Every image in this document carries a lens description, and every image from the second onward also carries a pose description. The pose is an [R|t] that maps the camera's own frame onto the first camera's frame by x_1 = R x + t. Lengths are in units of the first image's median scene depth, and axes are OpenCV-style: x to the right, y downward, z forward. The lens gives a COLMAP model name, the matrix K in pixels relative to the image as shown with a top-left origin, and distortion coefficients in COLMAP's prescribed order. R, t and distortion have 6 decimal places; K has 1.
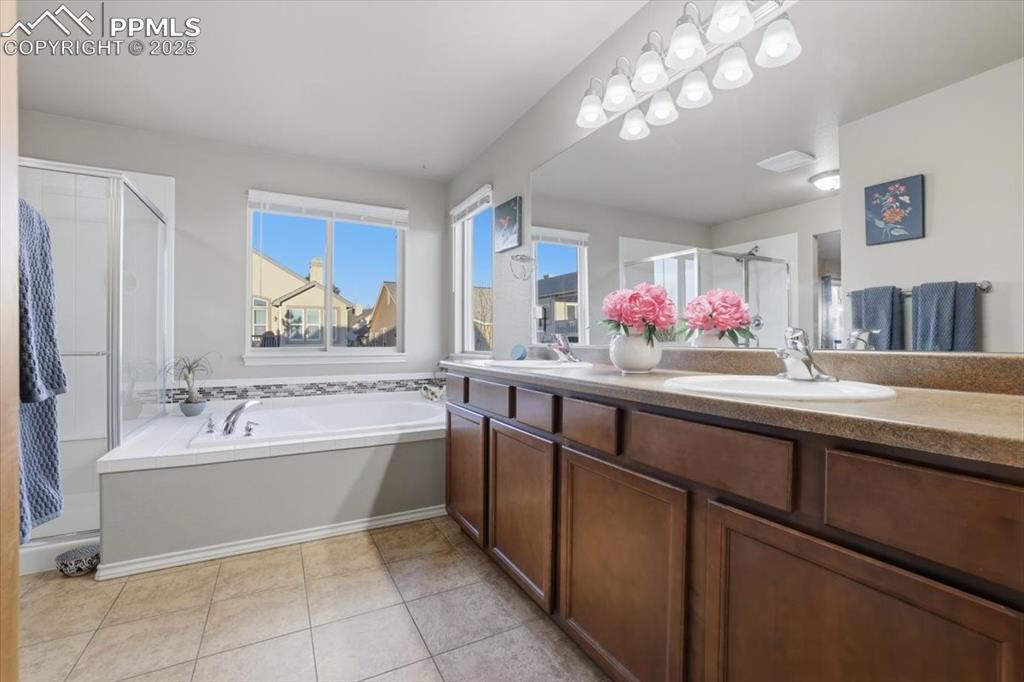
lens RADIAL K [[448.4, 0, 509.1], [0, 448.4, 337.2], [0, 0, 1]] dist [-0.016826, 0.000276]
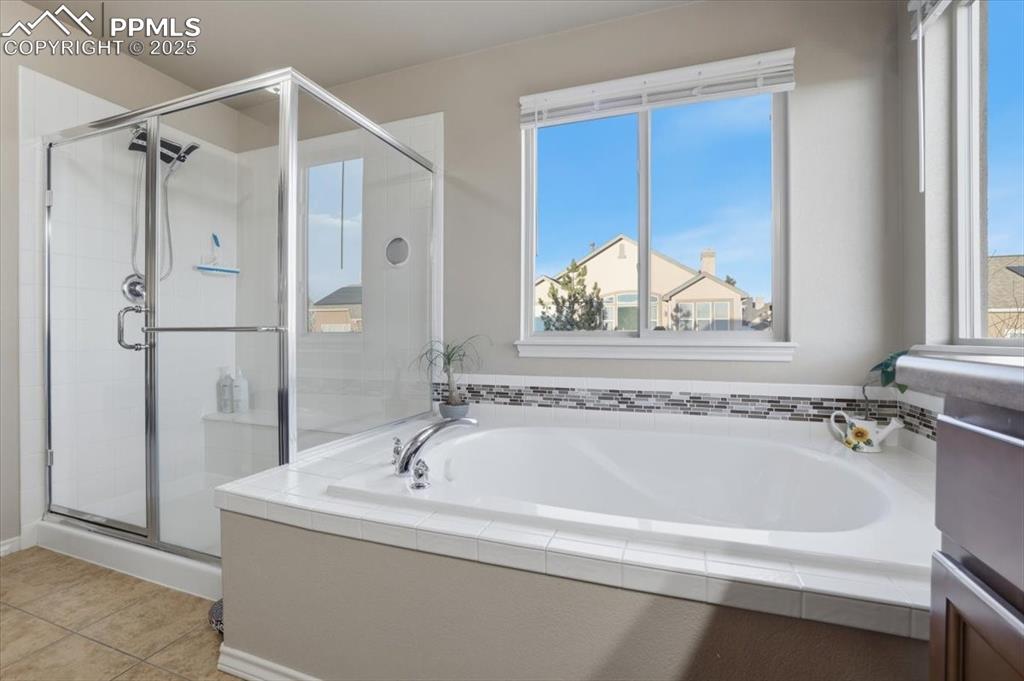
lens RADIAL K [[448.4, 0, 509.1], [0, 448.4, 336.7], [0, 0, 1]] dist [-0.016826, 0.000276]
pose [[0.668538, 0.000735, -0.743677, -0.075422], [0.004674, 0.999976, 0.005190, 0.024756], [0.743663, -0.006945, 0.668518, 0.446443]]
